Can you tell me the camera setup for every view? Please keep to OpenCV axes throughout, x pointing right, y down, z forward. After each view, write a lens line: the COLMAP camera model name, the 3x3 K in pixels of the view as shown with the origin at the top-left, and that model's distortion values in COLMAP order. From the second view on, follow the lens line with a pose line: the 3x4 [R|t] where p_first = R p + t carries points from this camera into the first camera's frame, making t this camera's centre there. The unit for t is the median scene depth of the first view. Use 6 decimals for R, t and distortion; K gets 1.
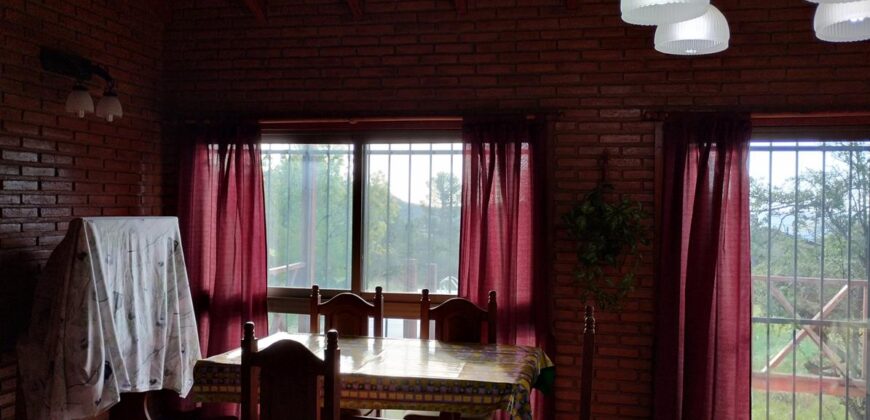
lens RADIAL K [[722.9, 0, 439.6], [0, 722.9, 209.3], [0, 0, 1]] dist [0.022116, -0.014864]
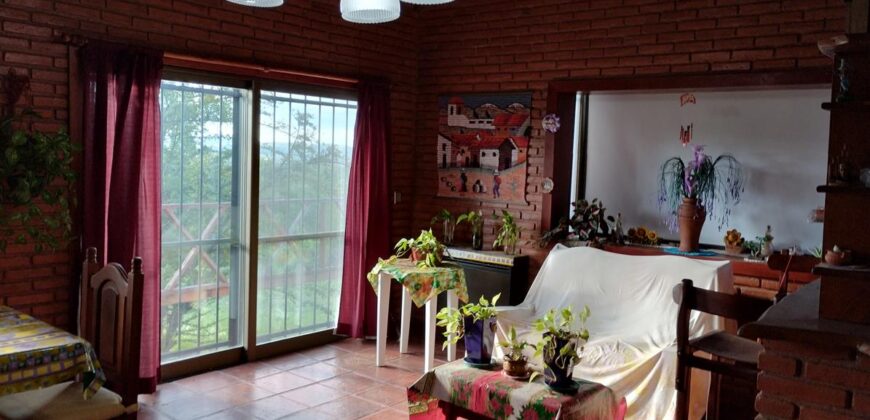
lens RADIAL K [[722.9, 0, 440.3], [0, 722.9, 208.6], [0, 0, 1]] dist [0.022116, -0.014864]
pose [[0.473019, -0.057758, 0.879157, -0.466368], [-0.034484, 0.995871, 0.083980, -0.012826], [-0.880377, -0.070041, 0.469074, 0.206936]]
